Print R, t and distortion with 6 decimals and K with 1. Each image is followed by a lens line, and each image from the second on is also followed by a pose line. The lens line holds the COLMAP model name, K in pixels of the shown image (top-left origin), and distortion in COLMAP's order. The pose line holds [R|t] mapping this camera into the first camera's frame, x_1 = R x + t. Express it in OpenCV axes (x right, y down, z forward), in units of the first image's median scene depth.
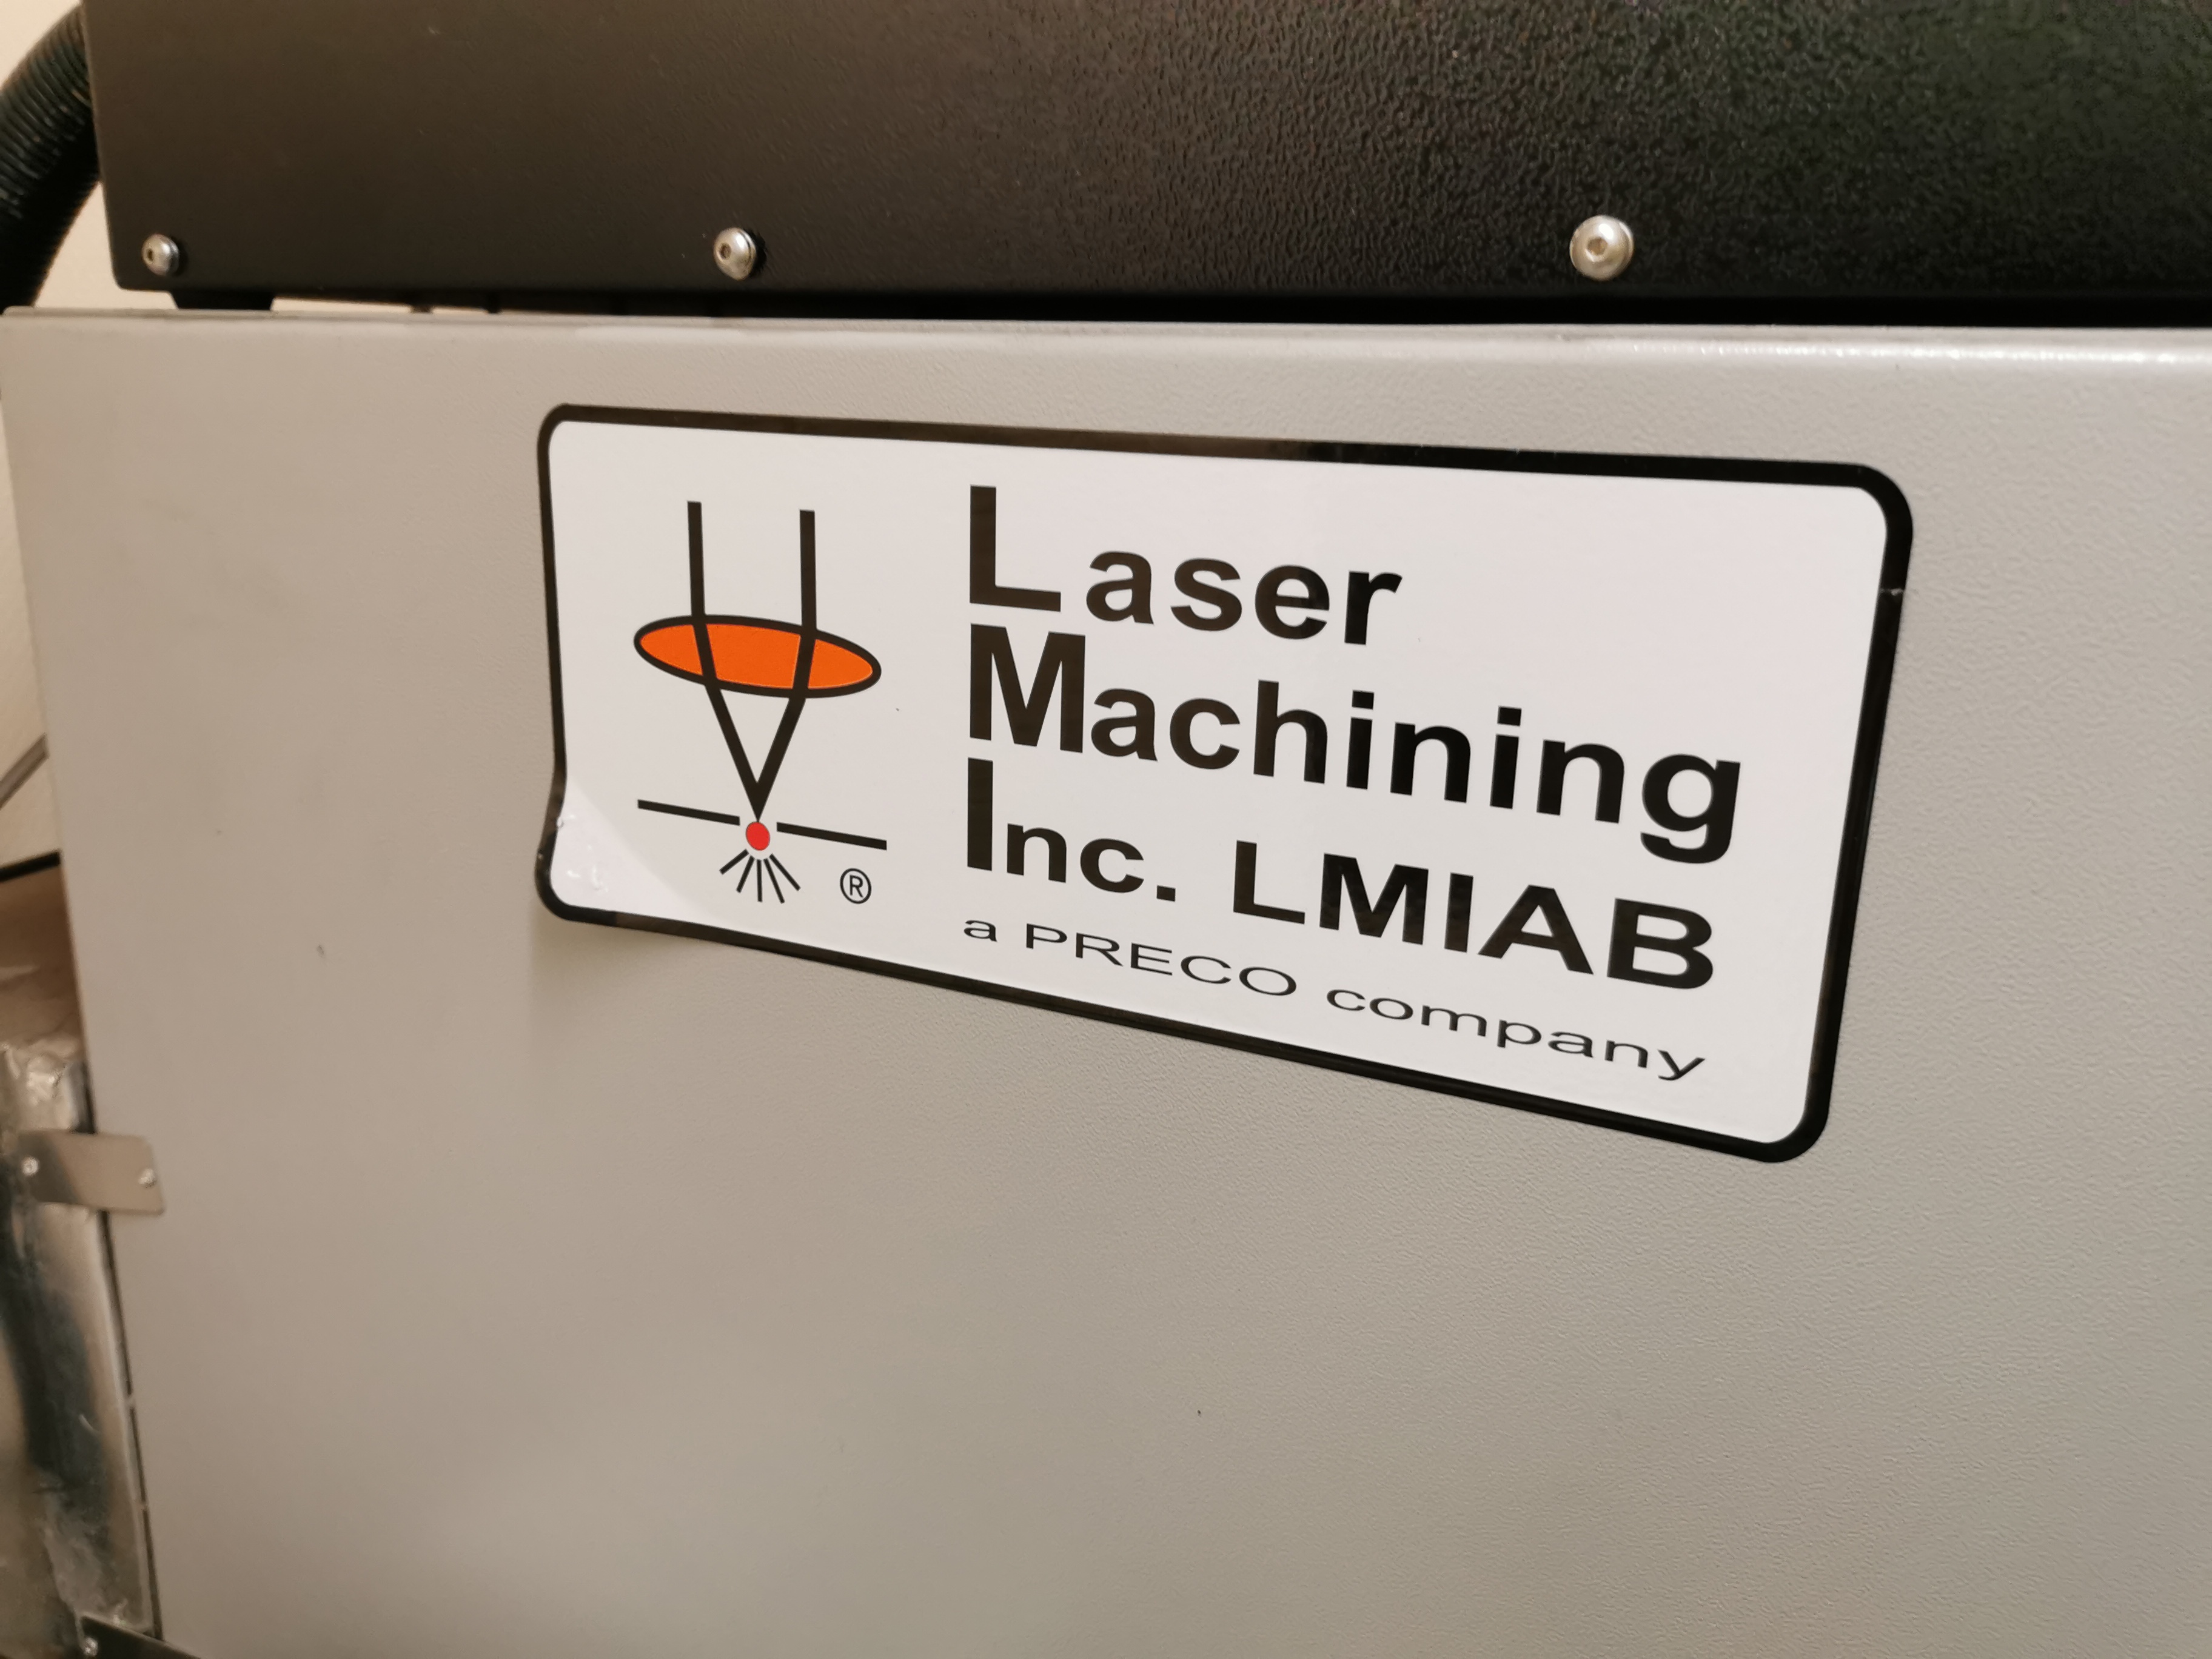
lens RADIAL K [[1707.6, 0, 1107.3], [0, 1707.6, 837.6], [0, 0, 1]] dist [0.032275, -0.014399]
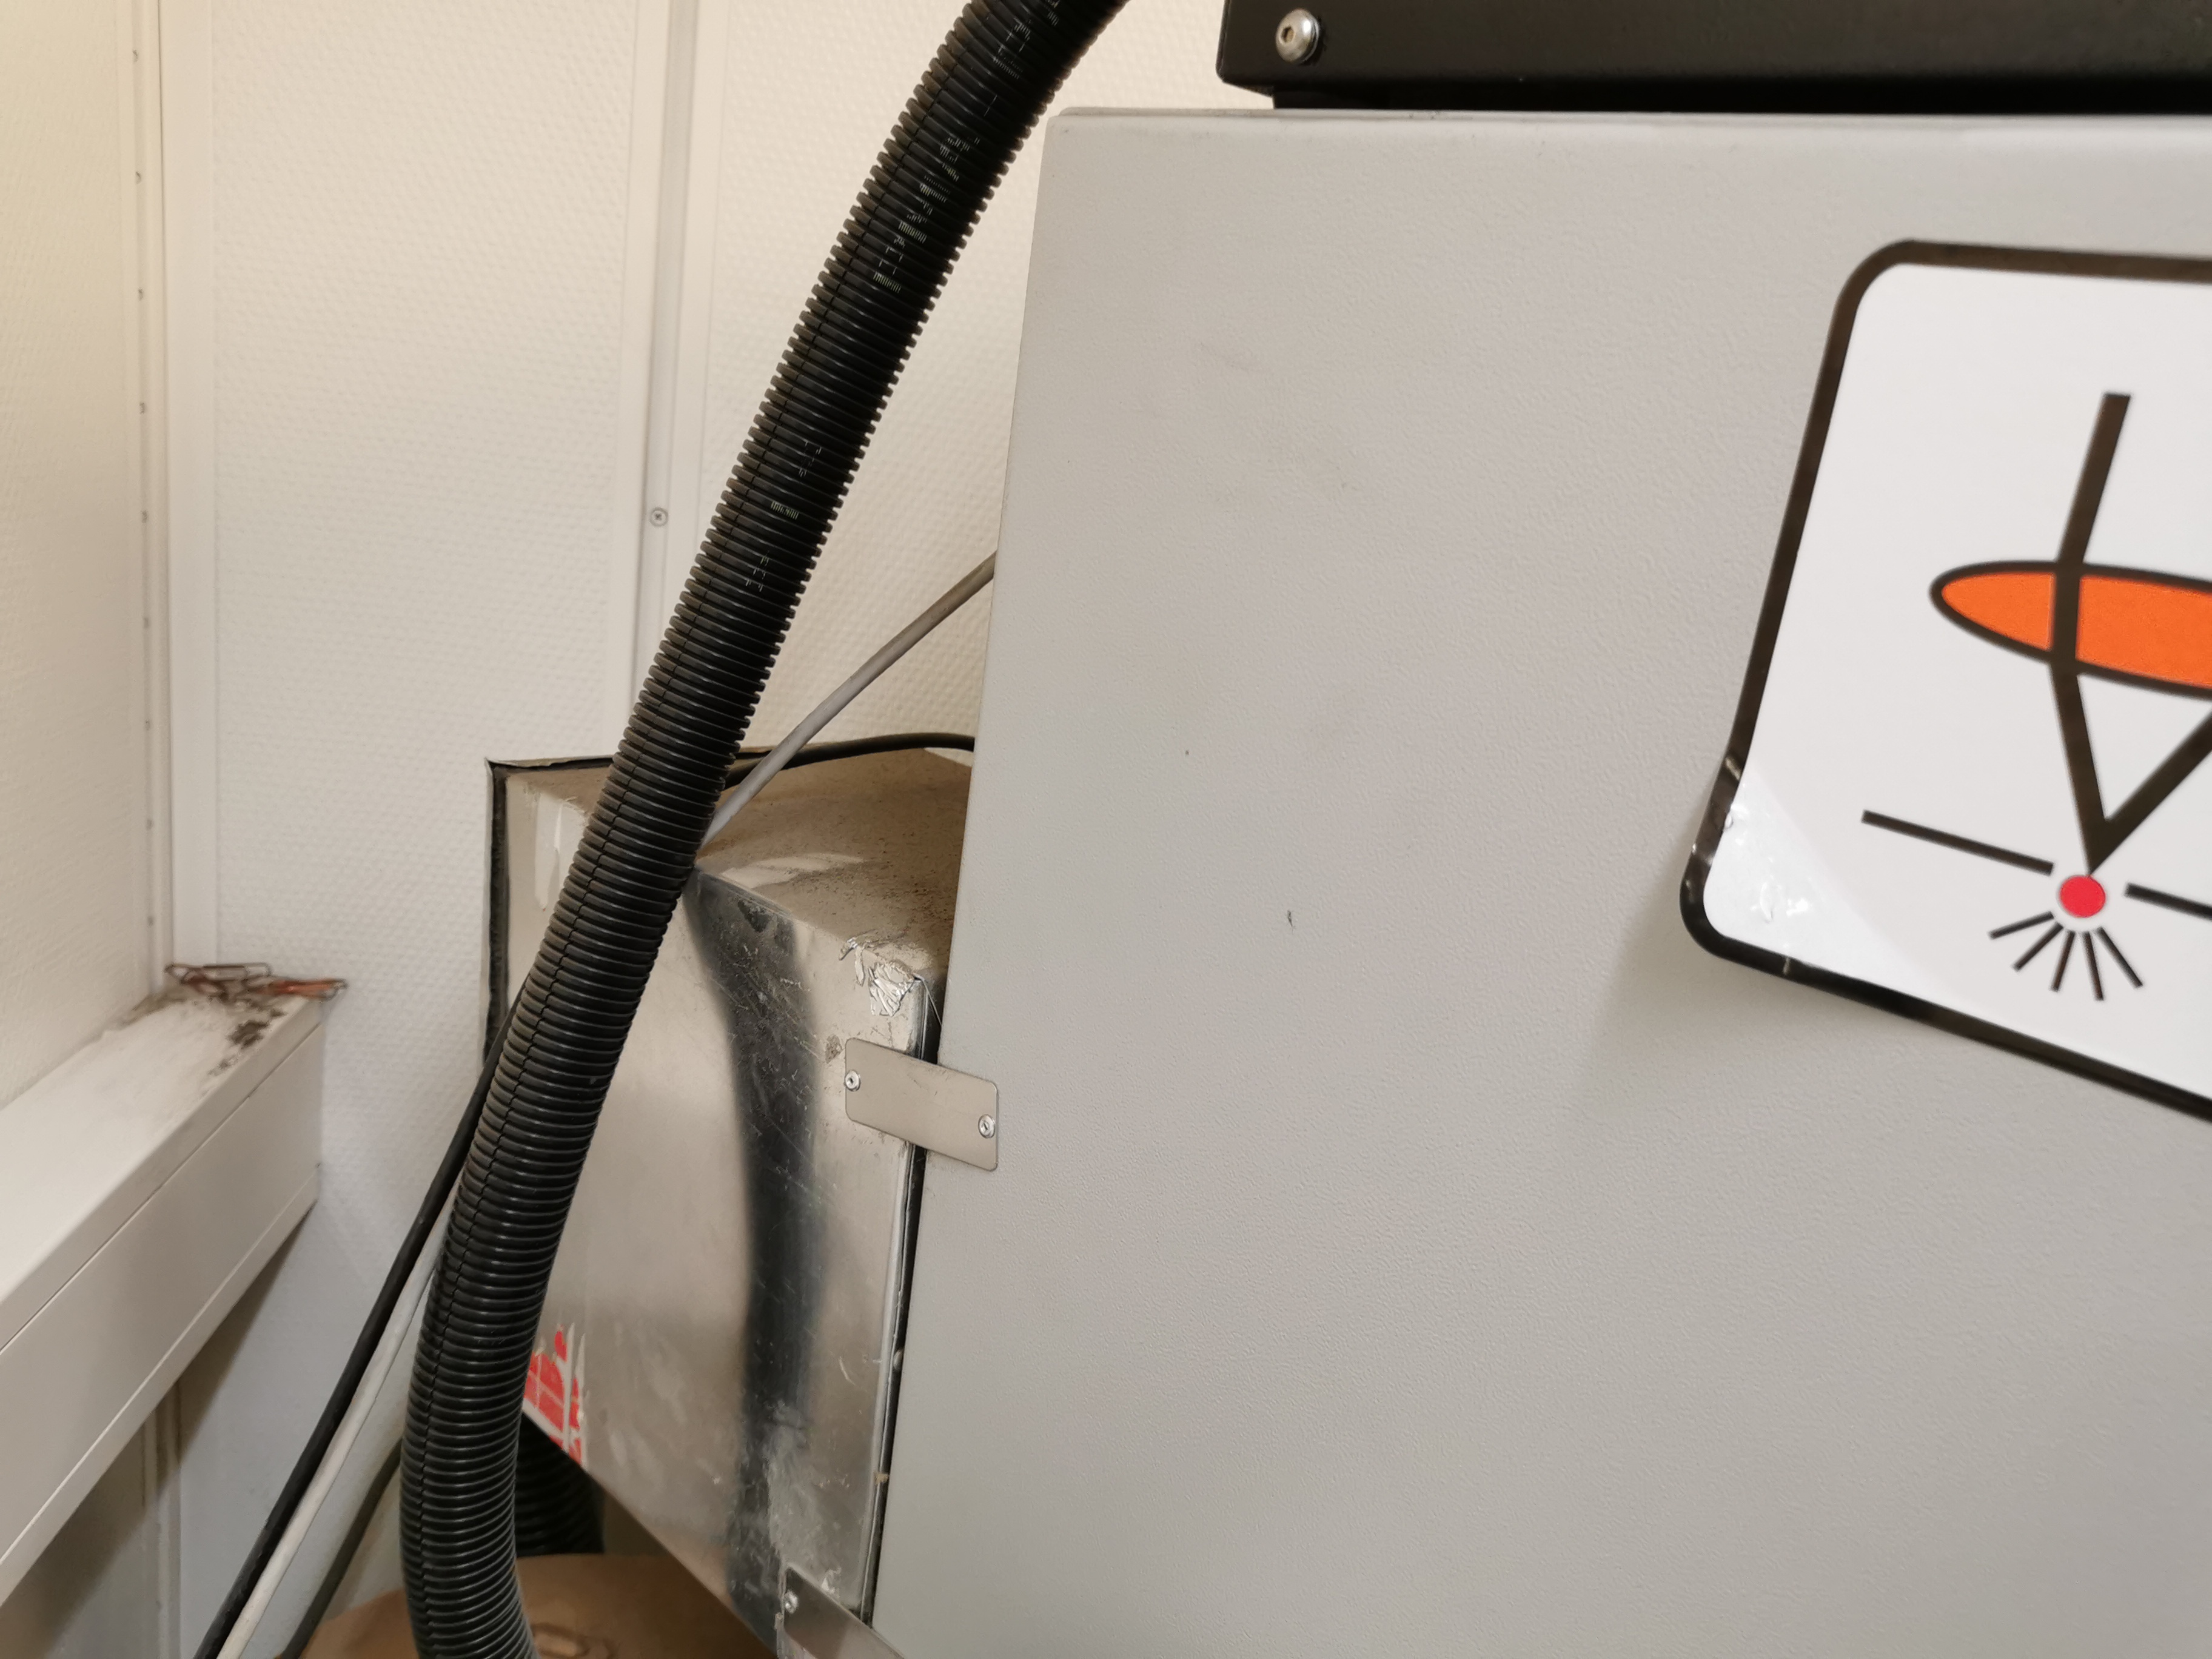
lens RADIAL K [[1707.6, 0, 1105.8], [0, 1707.6, 823.1], [0, 0, 1]] dist [0.032275, -0.014399]
pose [[0.947410, 0.175575, -0.267558, -0.380426], [-0.177070, 0.984020, 0.018728, 0.025252], [0.266570, 0.029633, 0.963360, 0.233349]]
